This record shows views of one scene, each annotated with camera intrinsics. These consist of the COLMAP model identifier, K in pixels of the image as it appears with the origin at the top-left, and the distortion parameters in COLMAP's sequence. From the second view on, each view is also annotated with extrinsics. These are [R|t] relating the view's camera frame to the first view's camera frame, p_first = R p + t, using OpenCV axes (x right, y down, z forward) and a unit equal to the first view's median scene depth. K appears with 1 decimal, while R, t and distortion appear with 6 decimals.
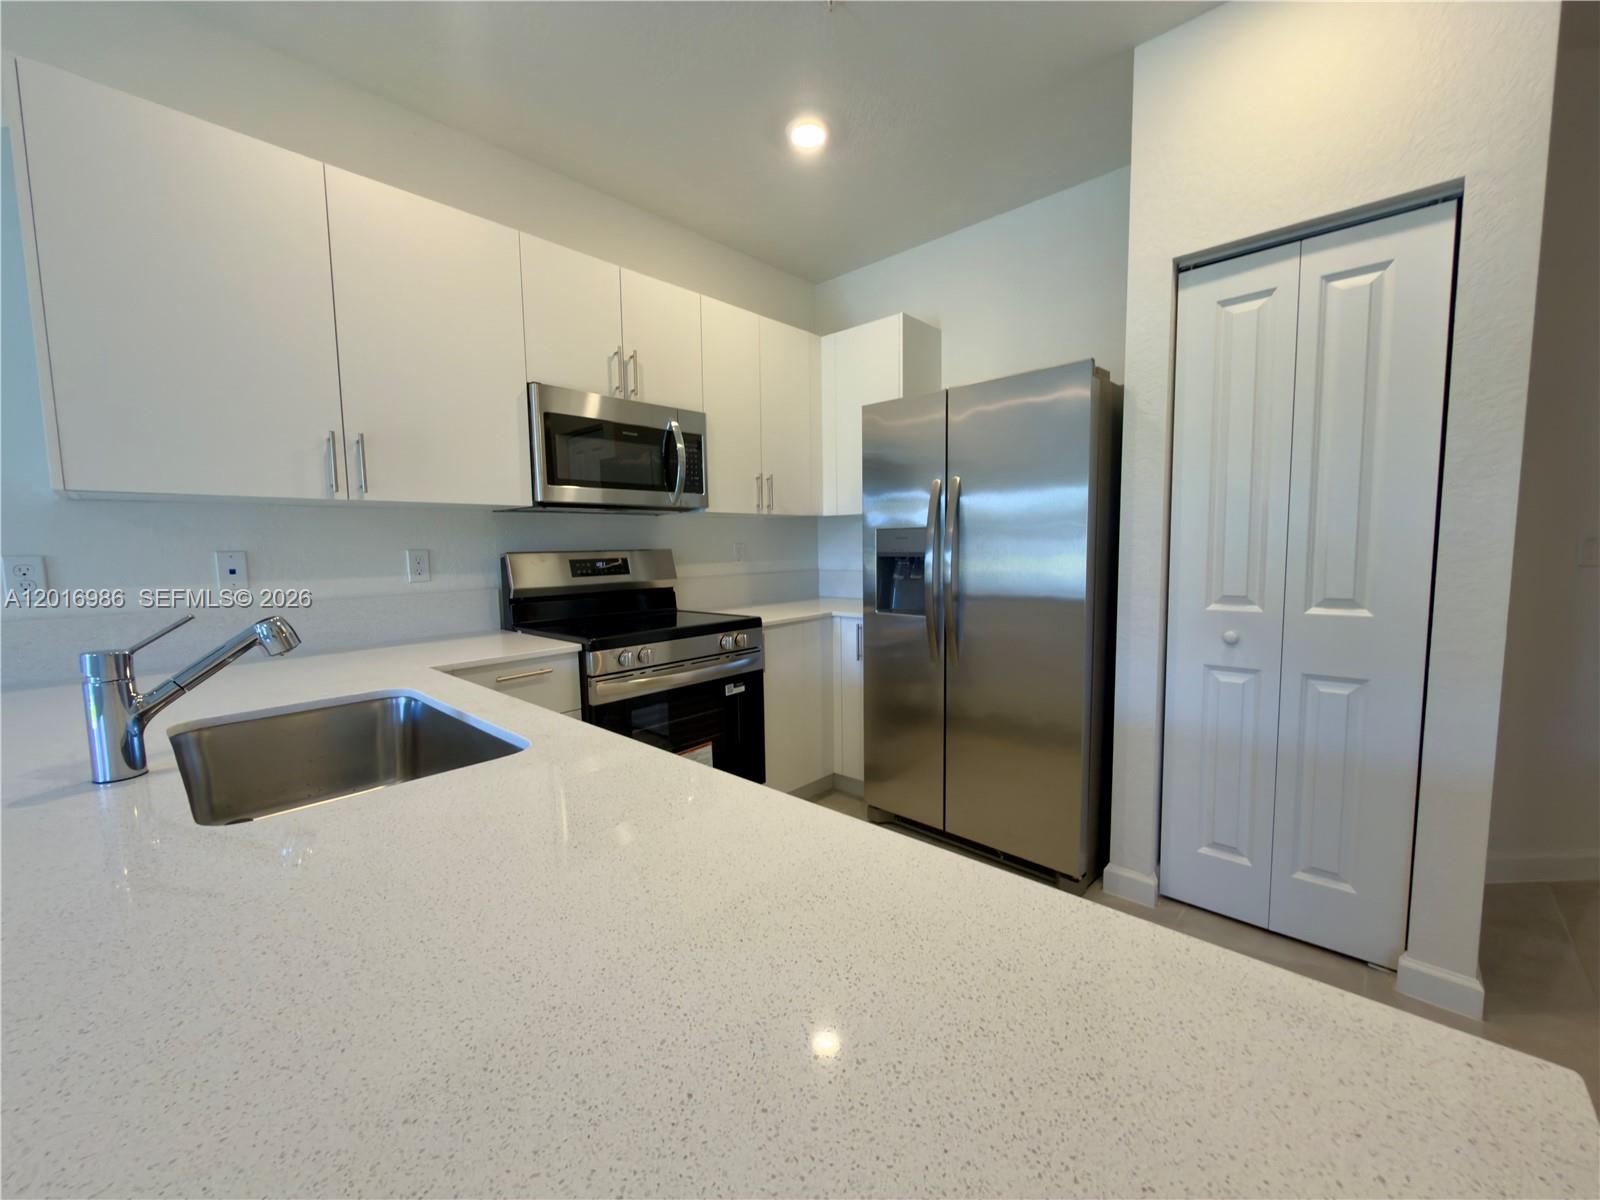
lens RADIAL K [[635.2, 0, 800.0], [0, 635.2, 600.0], [0, 0, 1]] dist [-0.000342, -0.000189]
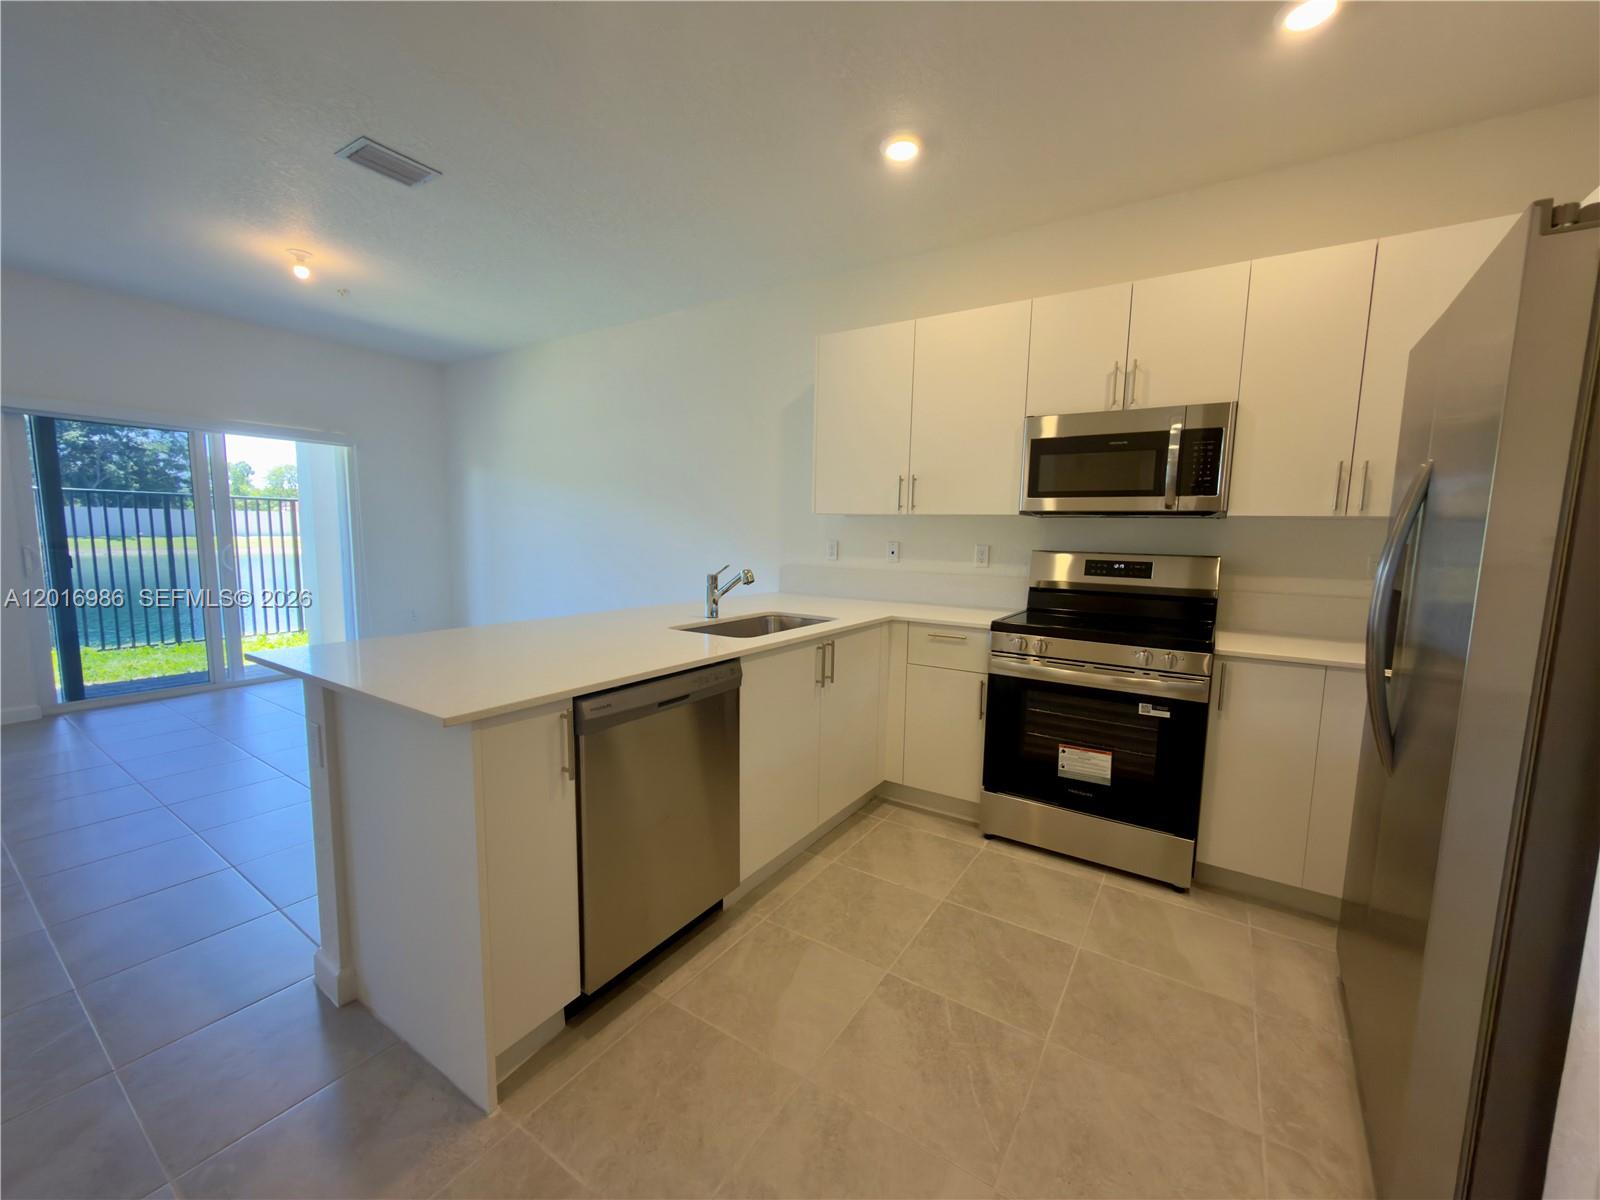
lens RADIAL K [[635.2, 0, 800.0], [0, 635.2, 600.0], [0, 0, 1]] dist [-0.000342, -0.000189]
pose [[0.162326, 0.126506, -0.978594, 0.694718], [-0.110969, 0.987797, 0.109288, -0.062085], [0.980478, 0.090853, 0.174383, 0.325050]]
